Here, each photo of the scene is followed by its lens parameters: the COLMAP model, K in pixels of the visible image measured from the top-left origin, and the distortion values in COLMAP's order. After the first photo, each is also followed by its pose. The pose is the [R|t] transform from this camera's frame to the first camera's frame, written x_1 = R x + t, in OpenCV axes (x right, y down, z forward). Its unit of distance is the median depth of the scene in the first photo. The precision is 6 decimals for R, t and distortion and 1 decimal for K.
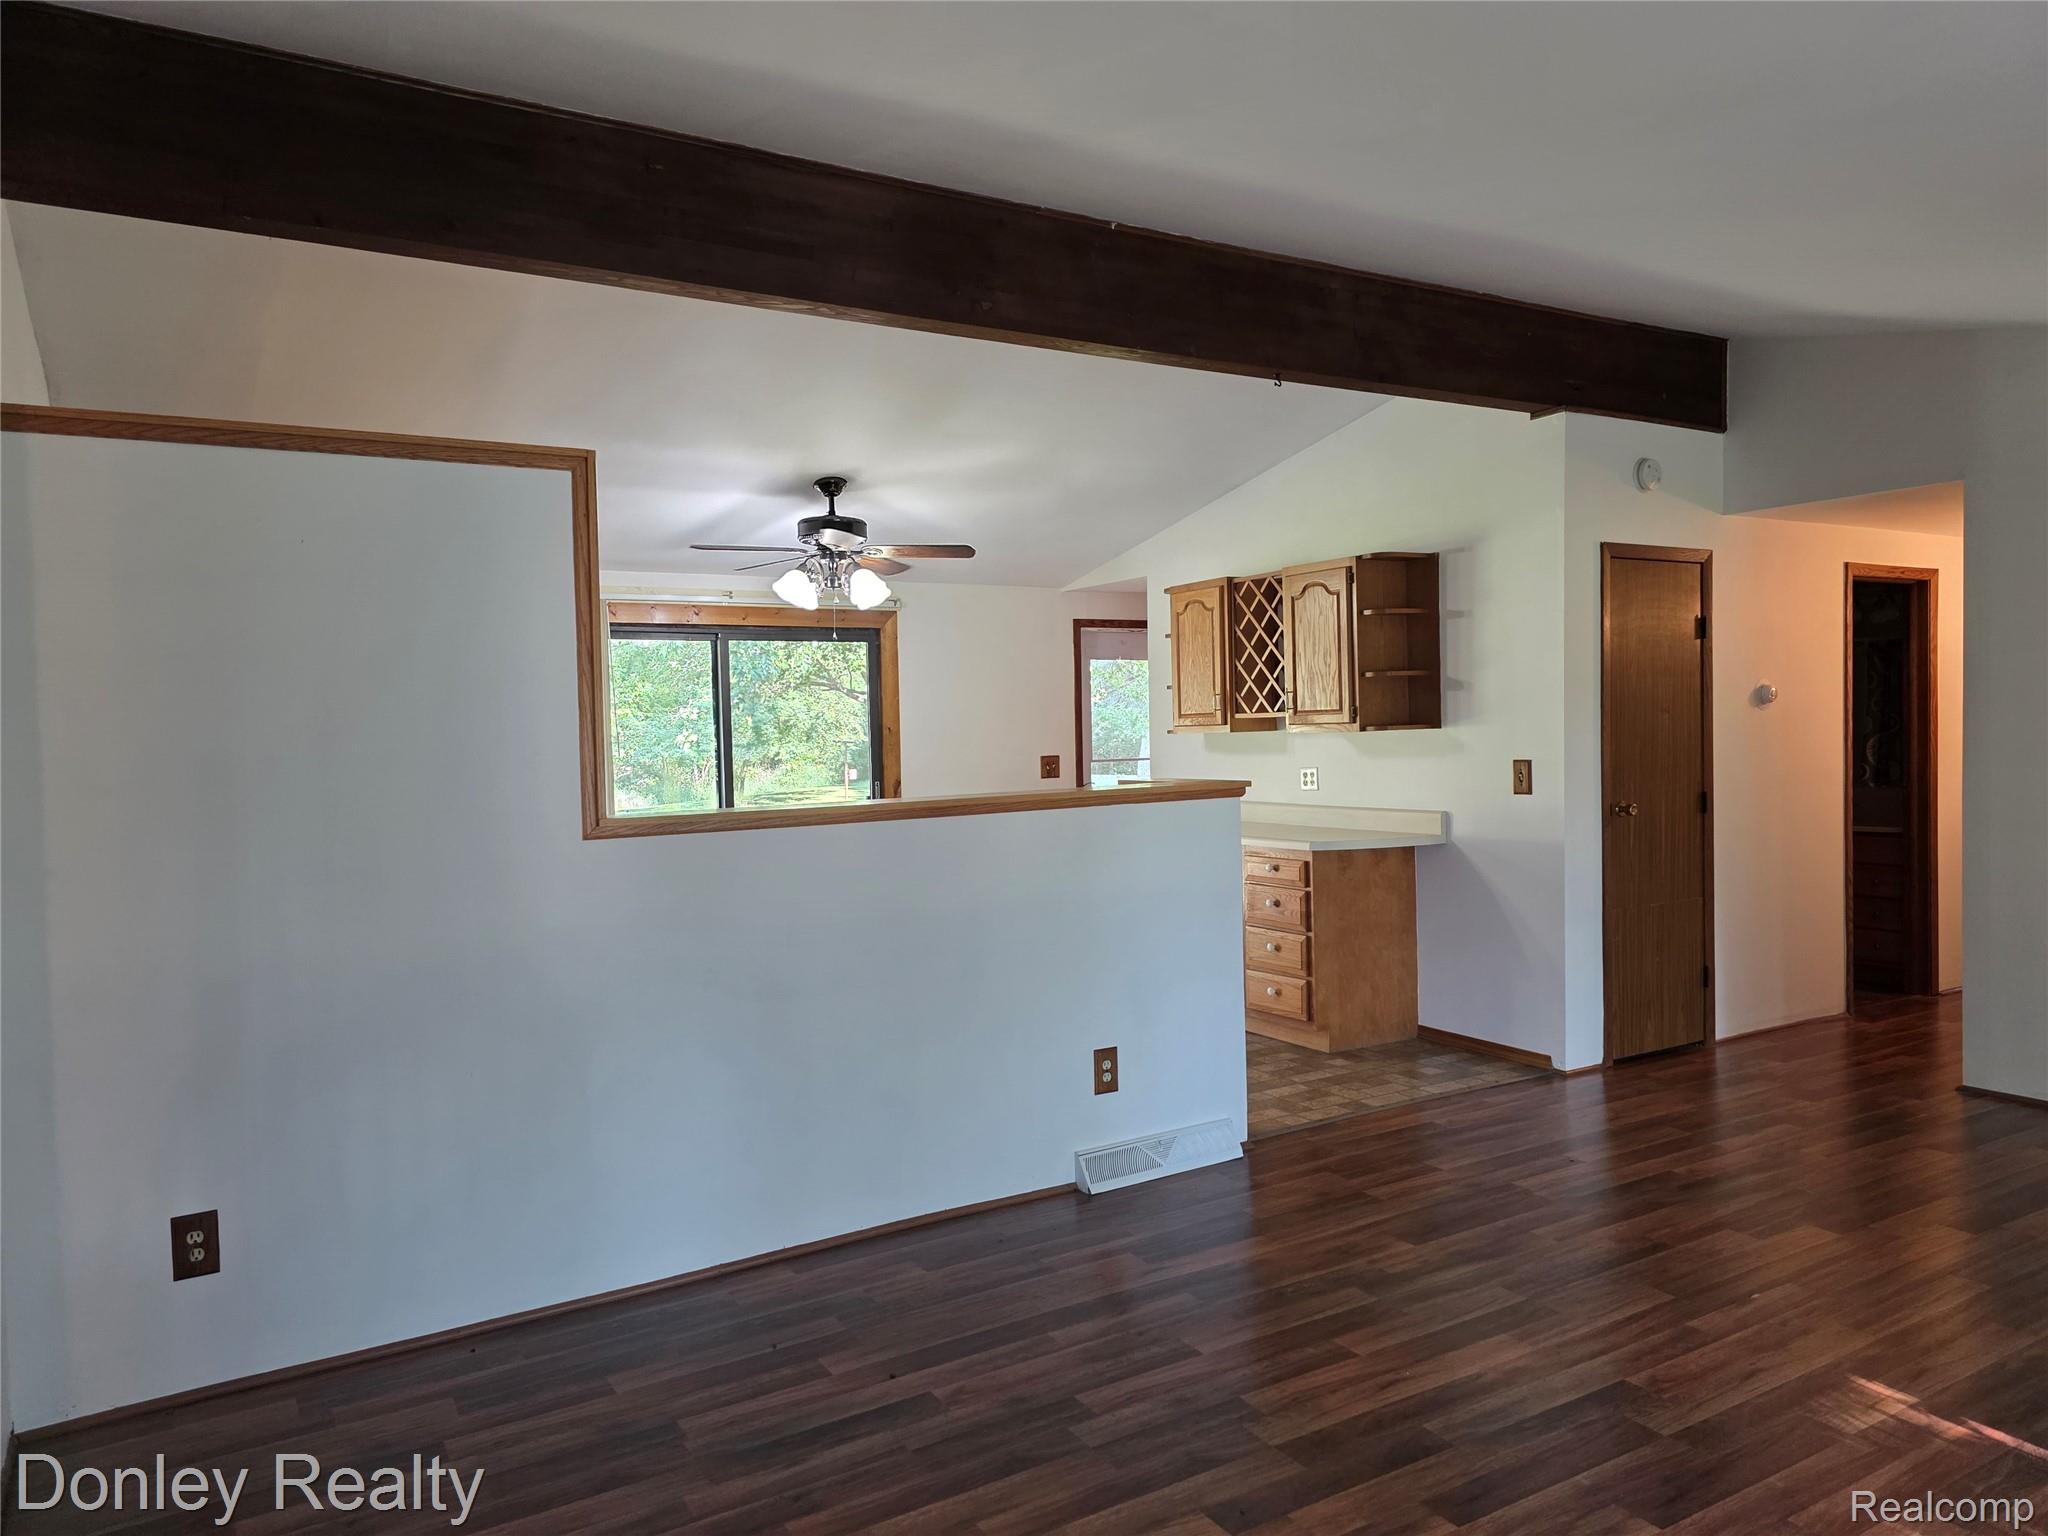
lens RADIAL K [[1386.6, 0, 1025.4], [0, 1386.6, 761.3], [0, 0, 1]] dist [0.038493, -0.029690]
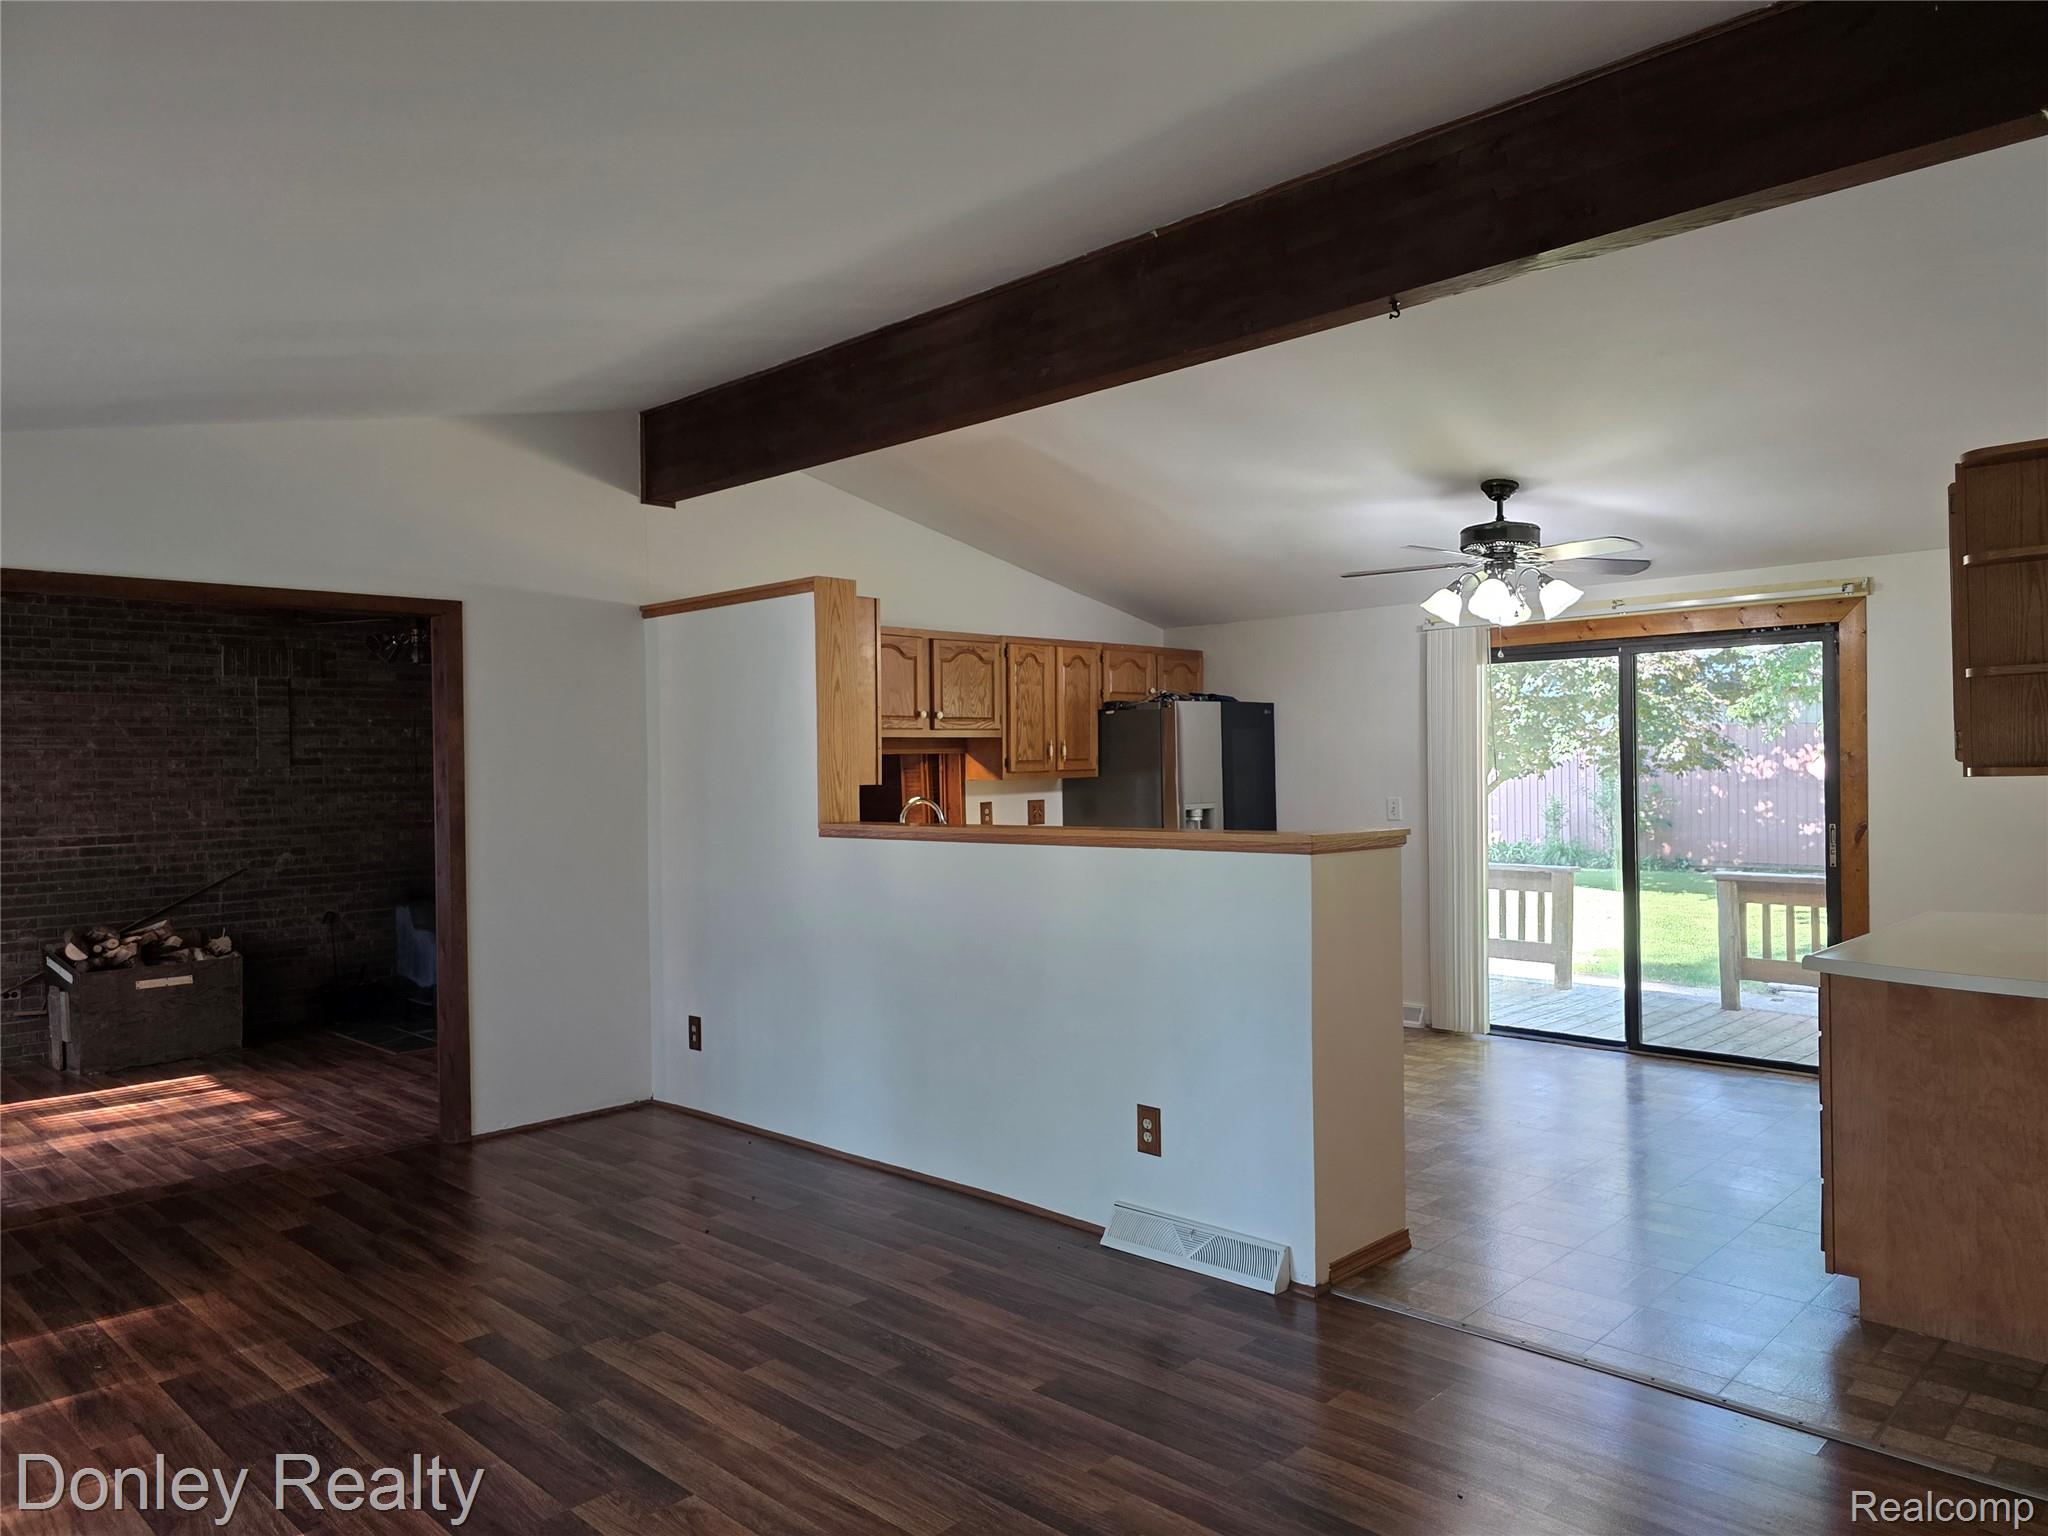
lens RADIAL K [[1386.6, 0, 1030.7], [0, 1386.6, 772.5], [0, 0, 1]] dist [0.038493, -0.029690]
pose [[0.264265, 0.029348, -0.964003, 1.126973], [-0.018332, 0.999509, 0.025404, -0.053023], [0.964276, 0.010959, 0.264674, 0.796166]]
